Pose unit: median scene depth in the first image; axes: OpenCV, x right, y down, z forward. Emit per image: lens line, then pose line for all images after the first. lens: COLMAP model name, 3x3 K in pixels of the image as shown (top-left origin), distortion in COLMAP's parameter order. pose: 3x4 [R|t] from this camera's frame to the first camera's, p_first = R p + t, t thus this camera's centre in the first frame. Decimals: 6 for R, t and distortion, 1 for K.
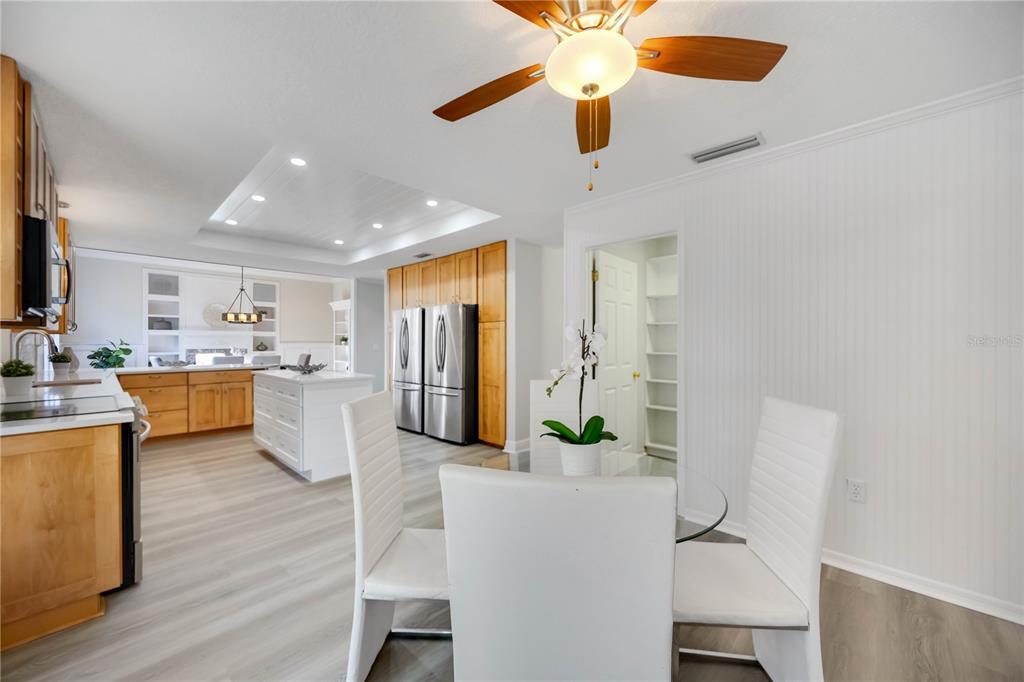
lens RADIAL K [[391.1, 0, 512.0], [0, 391.1, 341.0], [0, 0, 1]] dist [-0.002278, -0.000235]
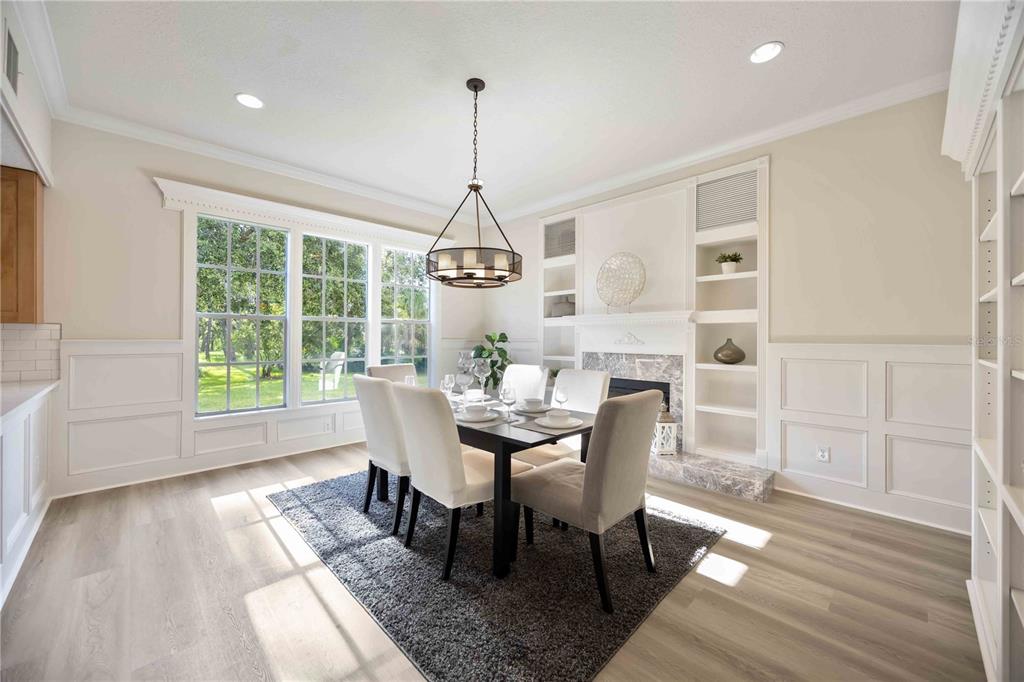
lens RADIAL K [[391.1, 0, 512.0], [0, 391.1, 341.0], [0, 0, 1]] dist [-0.002278, -0.000235]
pose [[-0.039237, 0.008863, -0.999191, -0.266145], [-0.006552, 0.999937, 0.009127, 0.002438], [0.999208, 0.006904, -0.039176, 0.820286]]
